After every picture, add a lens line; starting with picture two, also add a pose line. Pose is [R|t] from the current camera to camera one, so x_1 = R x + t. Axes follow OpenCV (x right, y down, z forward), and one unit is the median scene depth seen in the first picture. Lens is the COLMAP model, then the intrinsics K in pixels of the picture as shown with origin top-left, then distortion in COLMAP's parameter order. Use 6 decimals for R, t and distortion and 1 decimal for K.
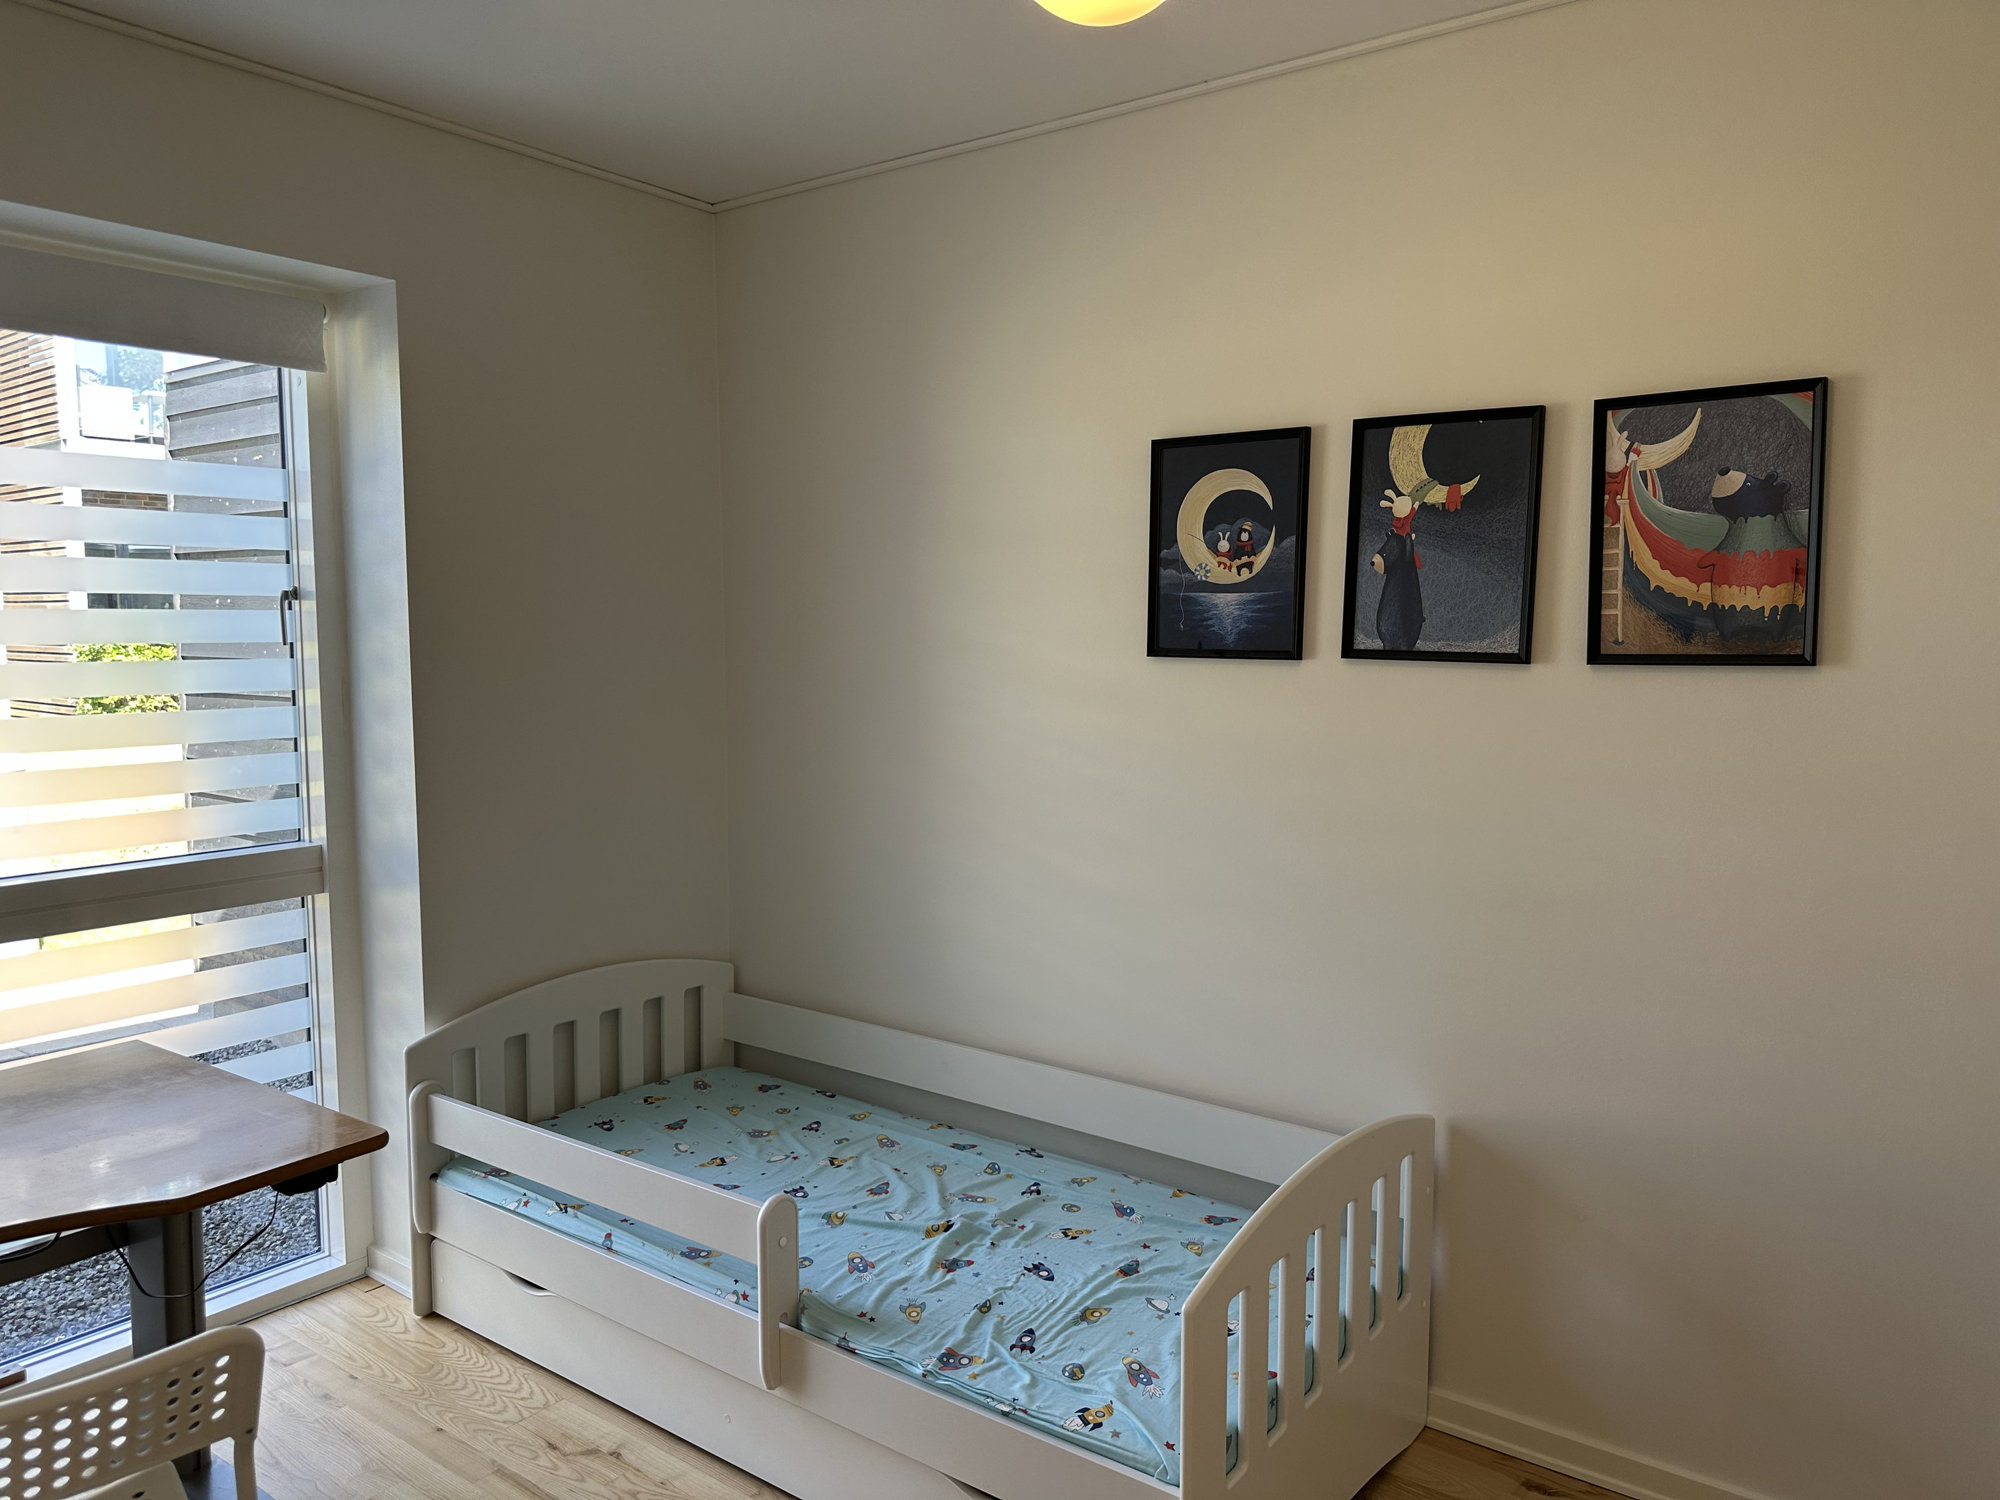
lens RADIAL K [[1403.6, 0, 995.9], [0, 1403.6, 737.3], [0, 0, 1]] dist [0.145355, -0.194070]
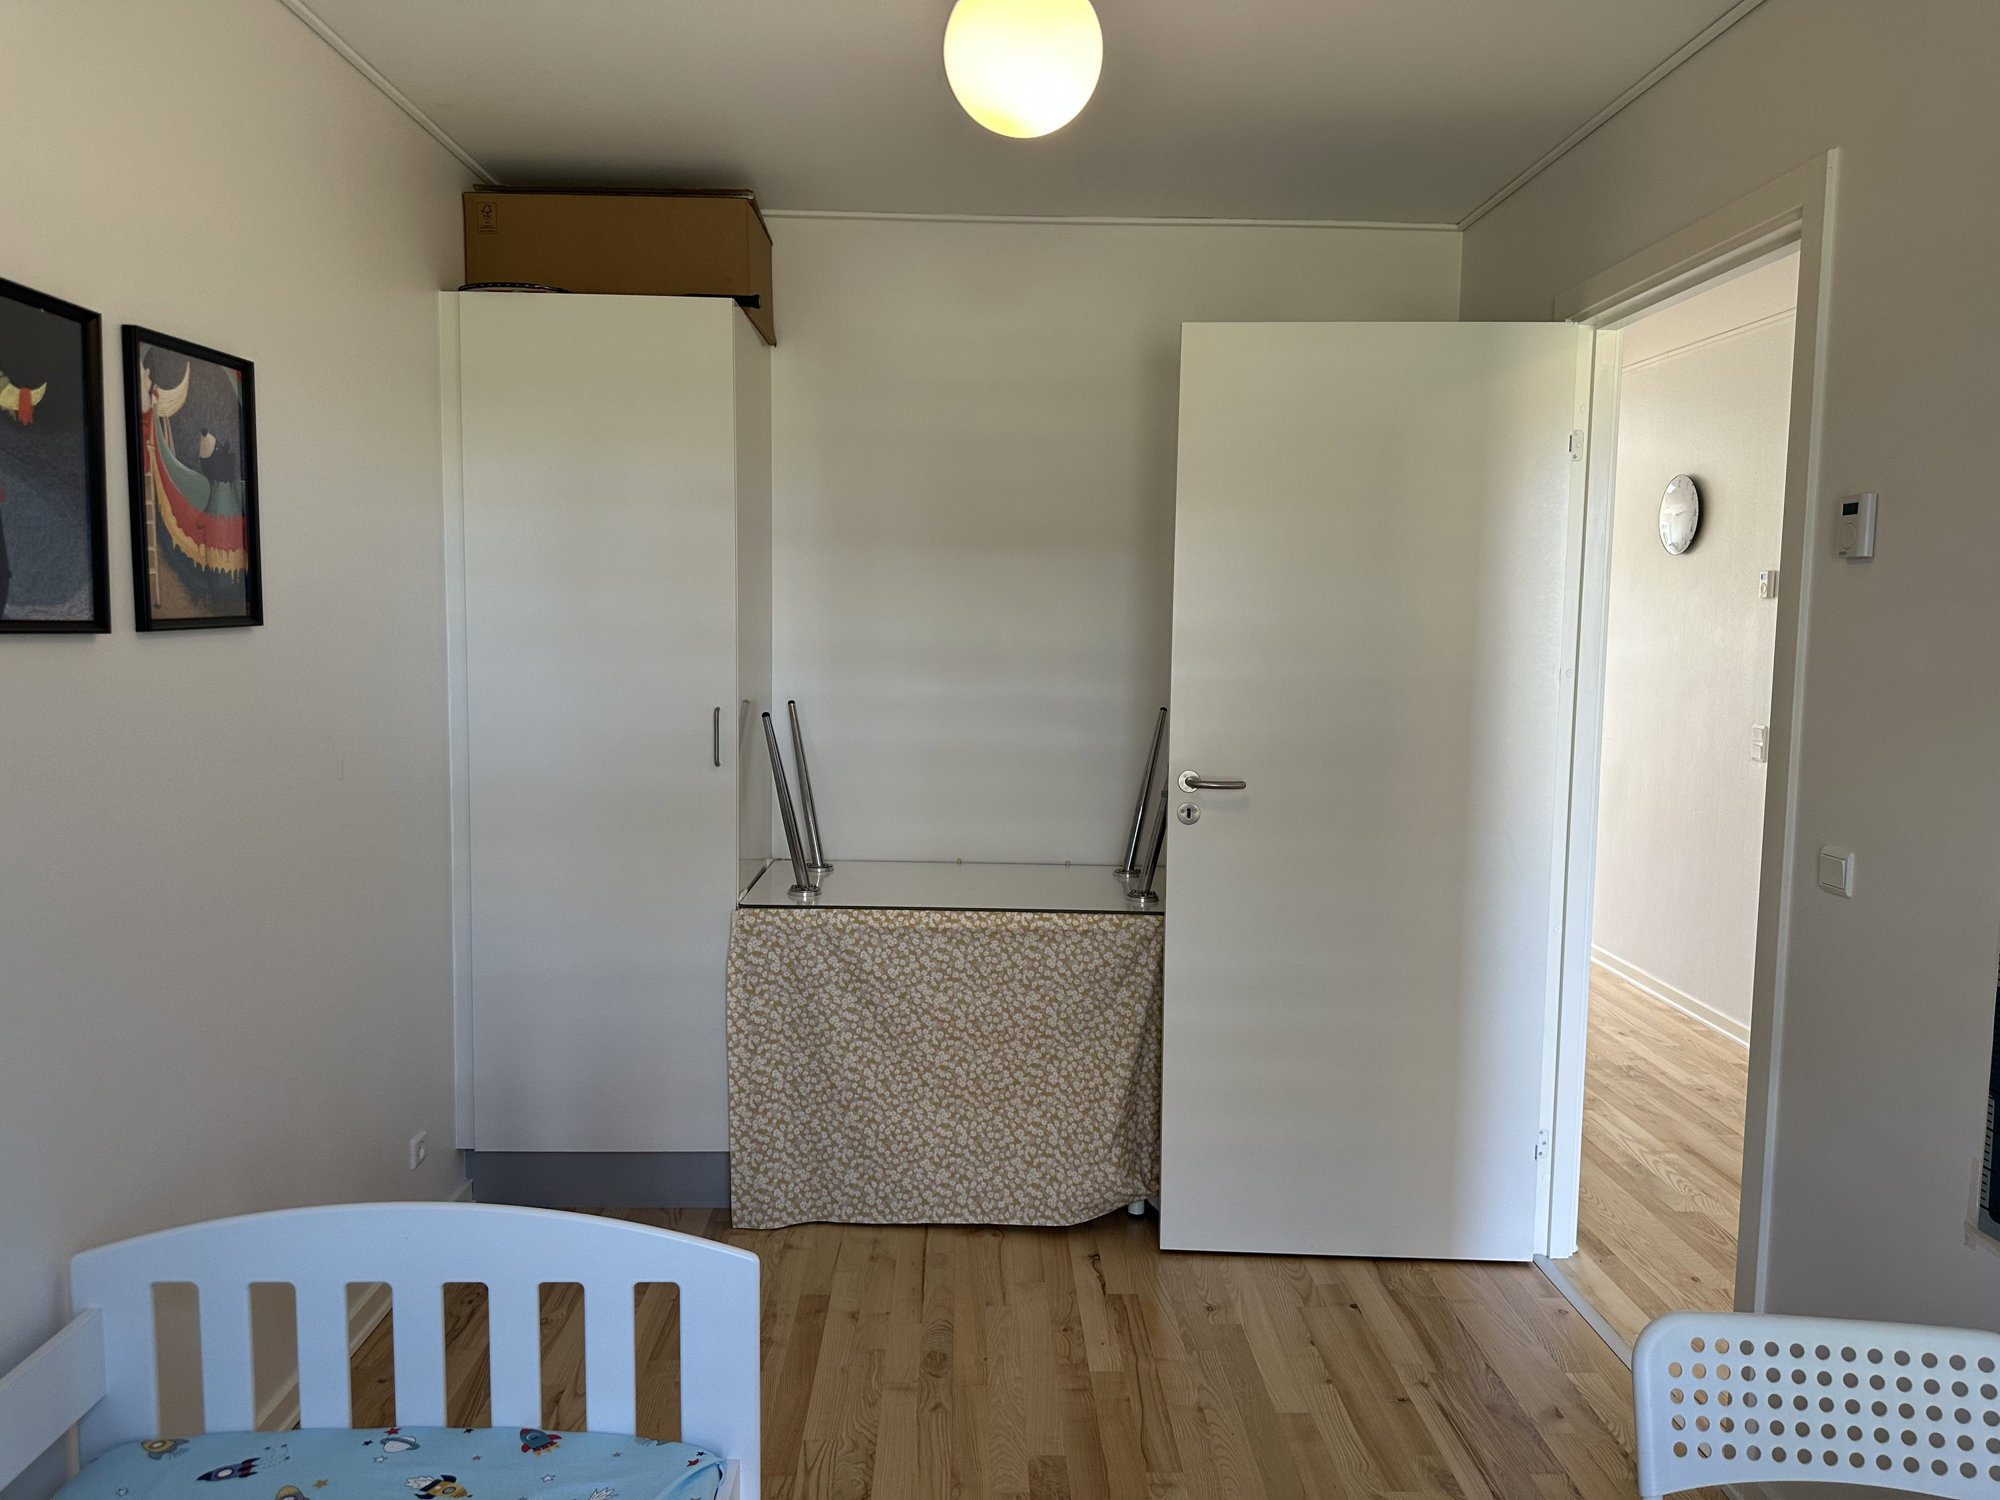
lens RADIAL K [[1403.6, 0, 995.9], [0, 1403.6, 737.3], [0, 0, 1]] dist [0.145355, -0.194070]
pose [[-0.624168, -0.082865, 0.776883, -0.603939], [0.049771, 0.988123, 0.145383, -0.090746], [-0.779703, 0.129410, -0.612631, 1.167218]]
